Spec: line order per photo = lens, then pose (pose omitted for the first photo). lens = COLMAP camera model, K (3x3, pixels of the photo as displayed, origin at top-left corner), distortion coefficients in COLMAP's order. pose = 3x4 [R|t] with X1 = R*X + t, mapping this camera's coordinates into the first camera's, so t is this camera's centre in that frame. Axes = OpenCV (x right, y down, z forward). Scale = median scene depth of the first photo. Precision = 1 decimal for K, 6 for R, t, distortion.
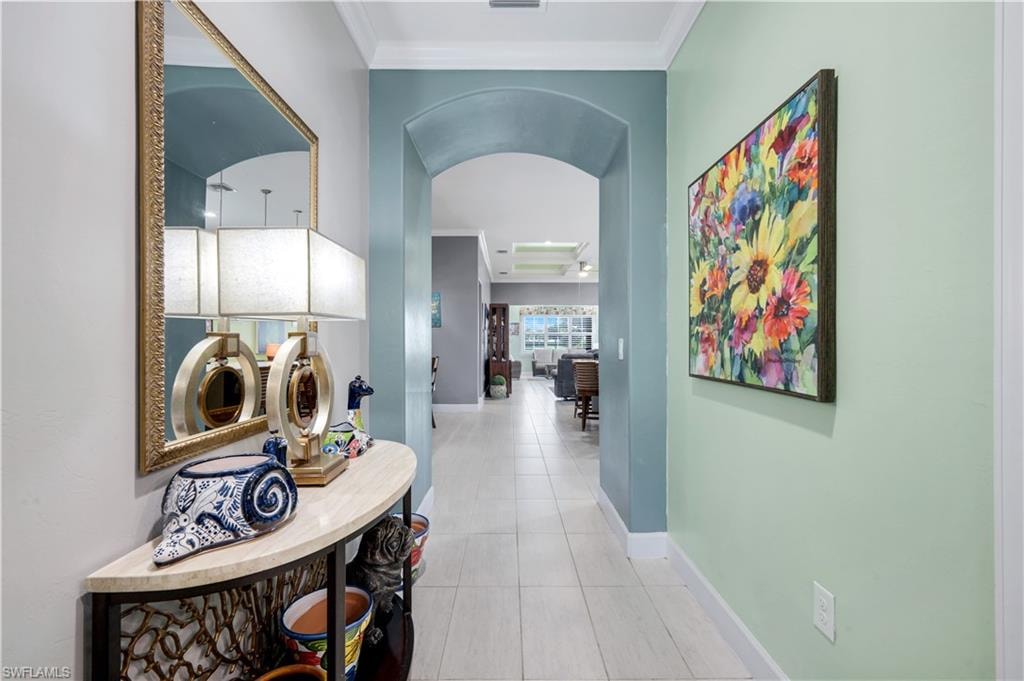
lens RADIAL K [[427.5, 0, 512.0], [0, 427.5, 340.5], [0, 0, 1]] dist [-0.012065, -0.000012]
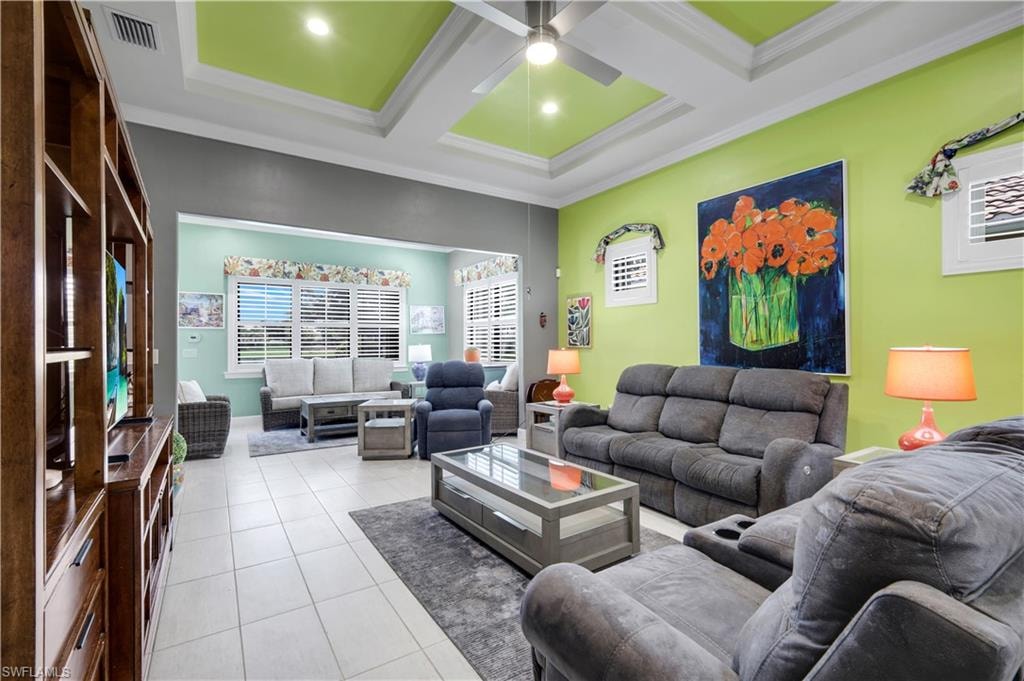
lens RADIAL K [[451.8, 0, 512.0], [0, 451.8, 340.5], [0, 0, 1]] dist [0.004455, 0.000615]
pose [[0.834414, 0.000479, 0.551137, 0.010715], [0.000808, 0.999997, -0.002092, 0.001743], [-0.551137, 0.002191, 0.834412, 0.550981]]
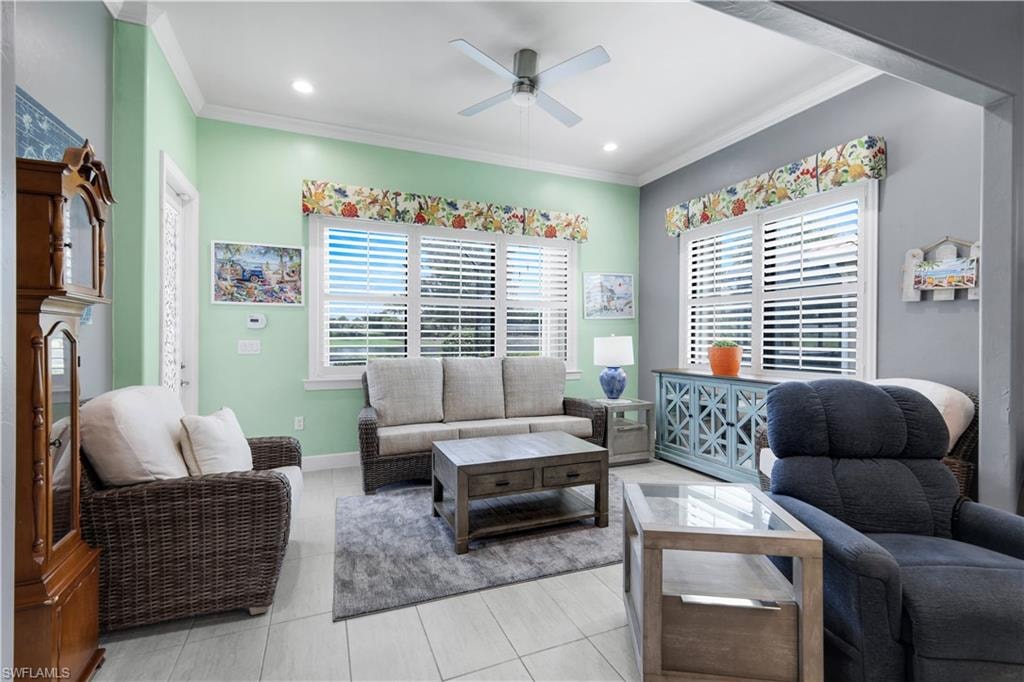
lens RADIAL K [[456.8, 0, 512.0], [0, 456.8, 341.0], [0, 0, 1]] dist [0.011833, 0.000043]
pose [[0.921963, -0.000236, 0.387278, 0.029563], [-0.007035, 0.999825, 0.017355, 0.003861], [-0.387214, -0.018725, 0.921800, 0.794854]]
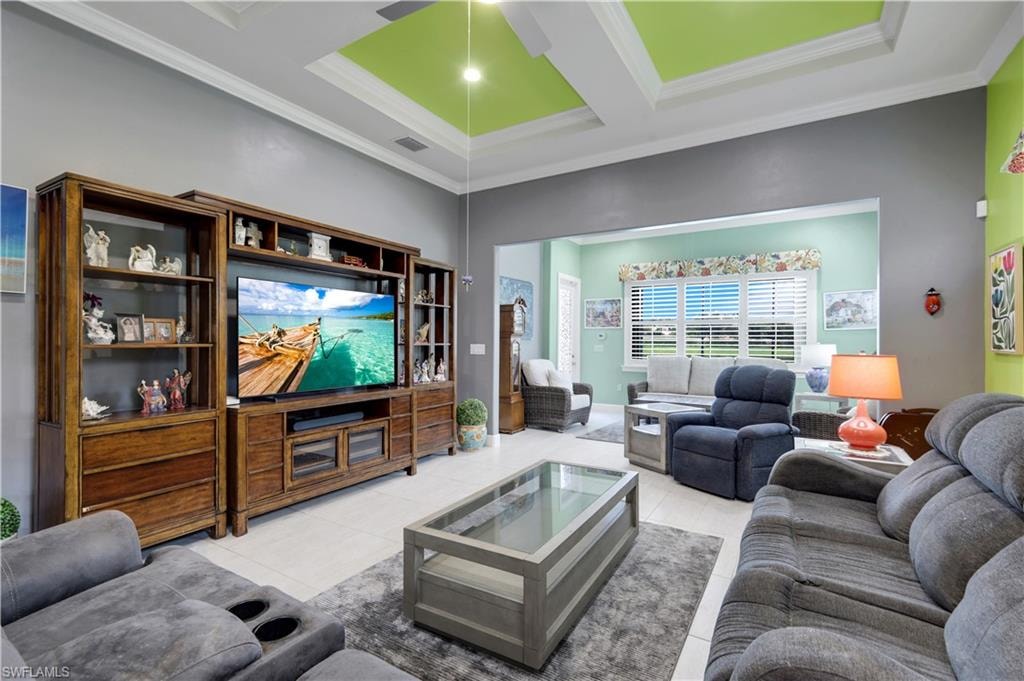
lens RADIAL K [[456.8, 0, 512.0], [0, 456.8, 340.5], [0, 0, 1]] dist [0.011833, 0.000043]
pose [[0.852459, 0.004204, -0.522778, 0.194316], [-0.002412, 0.999989, 0.004109, 0.001331], [0.522789, -0.002242, 0.852459, 0.567703]]
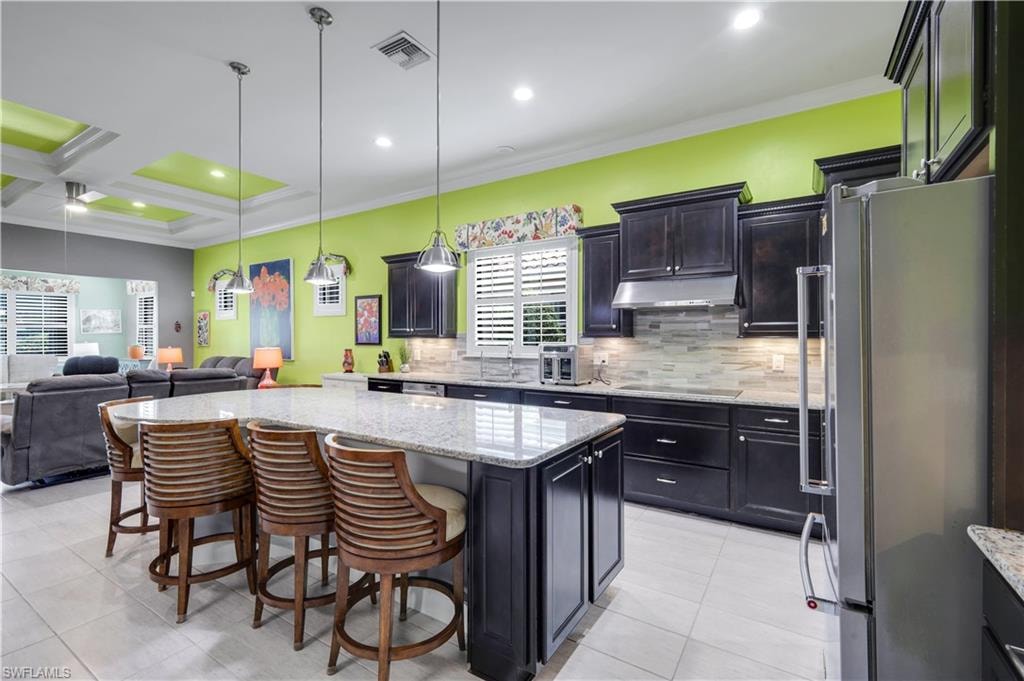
lens RADIAL K [[451.8, 0, 512.0], [0, 451.8, 340.5], [0, 0, 1]] dist [0.004455, 0.000615]
pose [[0.540263, -0.003473, 0.841489, -0.001996], [-0.006672, 0.999942, 0.008410, -0.007257], [-0.841470, -0.010158, 0.540209, 0.202014]]
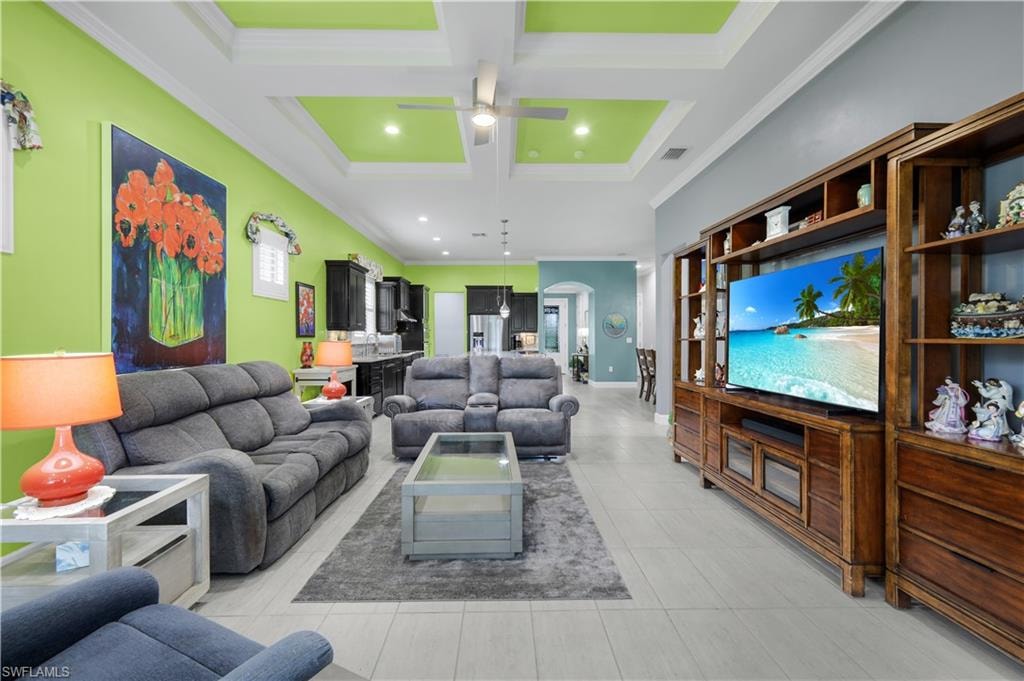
lens RADIAL K [[451.8, 0, 512.0], [0, 451.8, 340.5], [0, 0, 1]] dist [0.004455, 0.000615]
pose [[-0.999874, 0.004860, -0.015095, 0.103740], [0.004842, 0.999988, 0.001228, 0.004410], [0.015100, 0.001155, -0.999885, 0.913901]]
